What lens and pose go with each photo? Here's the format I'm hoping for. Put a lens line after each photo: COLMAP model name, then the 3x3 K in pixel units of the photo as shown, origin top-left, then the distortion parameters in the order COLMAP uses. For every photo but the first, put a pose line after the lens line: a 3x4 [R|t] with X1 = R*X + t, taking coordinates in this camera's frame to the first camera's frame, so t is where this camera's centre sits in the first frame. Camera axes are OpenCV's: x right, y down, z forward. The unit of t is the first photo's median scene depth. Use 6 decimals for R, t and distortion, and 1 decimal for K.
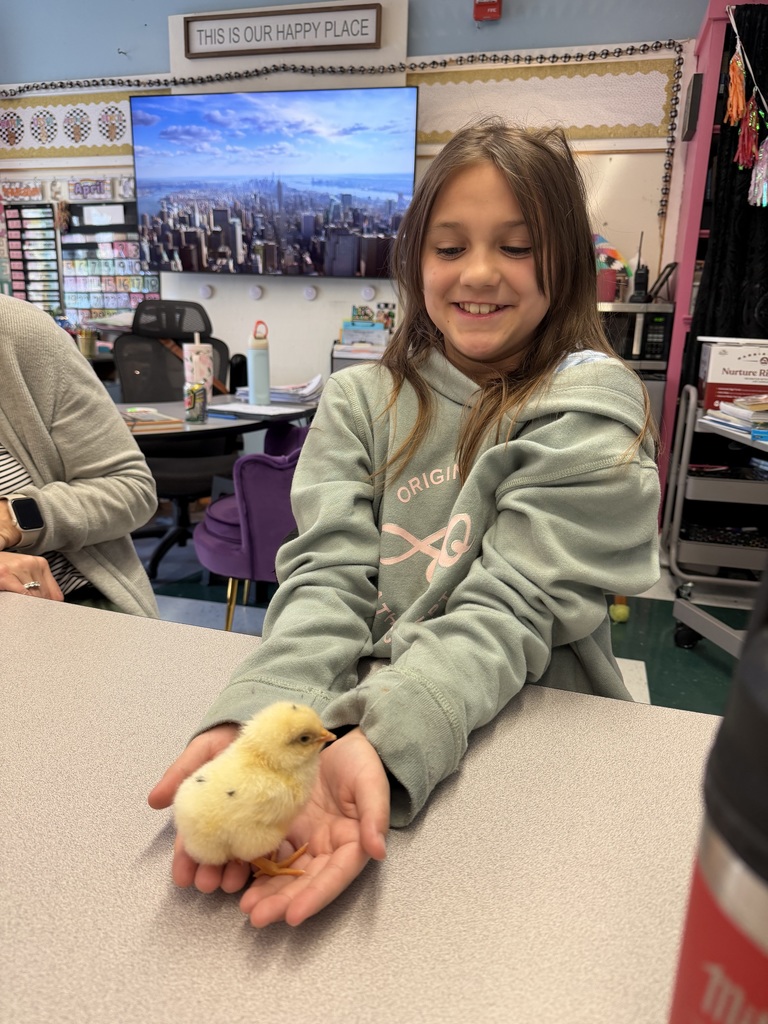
lens RADIAL K [[717.3, 0, 380.6], [0, 717.3, 513.7], [0, 0, 1]] dist [-0.011441, -0.009552]
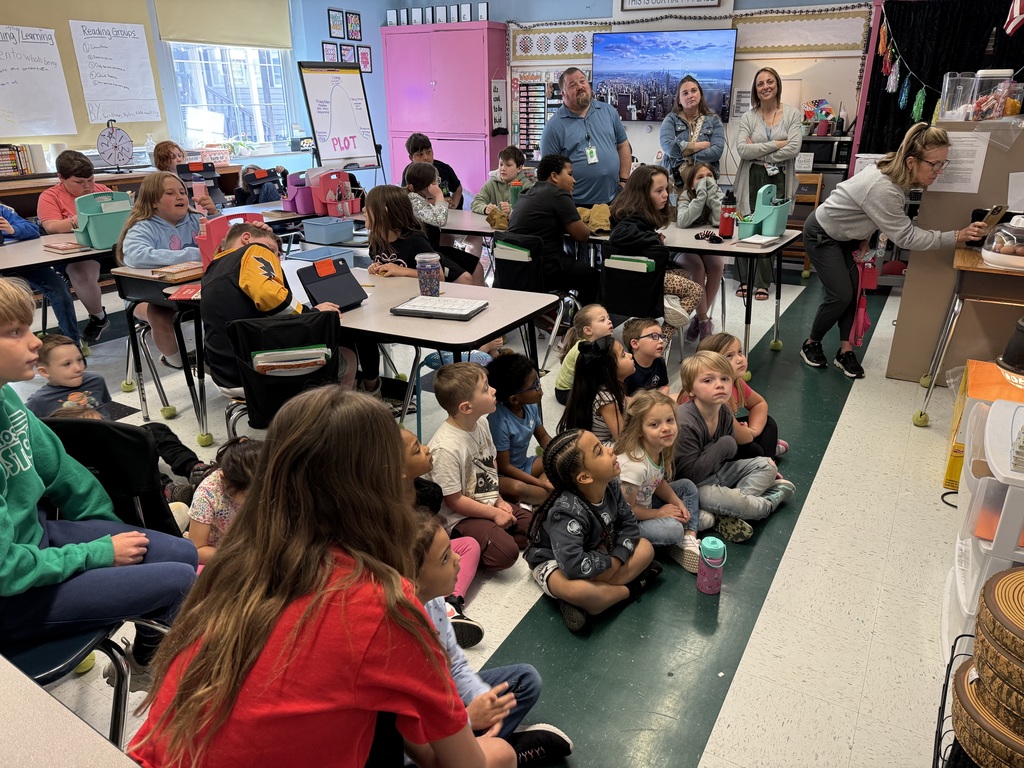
lens RADIAL K [[714.4, 0, 513.7], [0, 714.4, 392.0], [0, 0, 1]] dist [-0.003009, -0.005275]
pose [[0.963118, 0.067025, -0.260598, 0.034713], [-0.033835, 0.990960, 0.129824, 0.184053], [0.266944, -0.116219, 0.956679, -1.177241]]
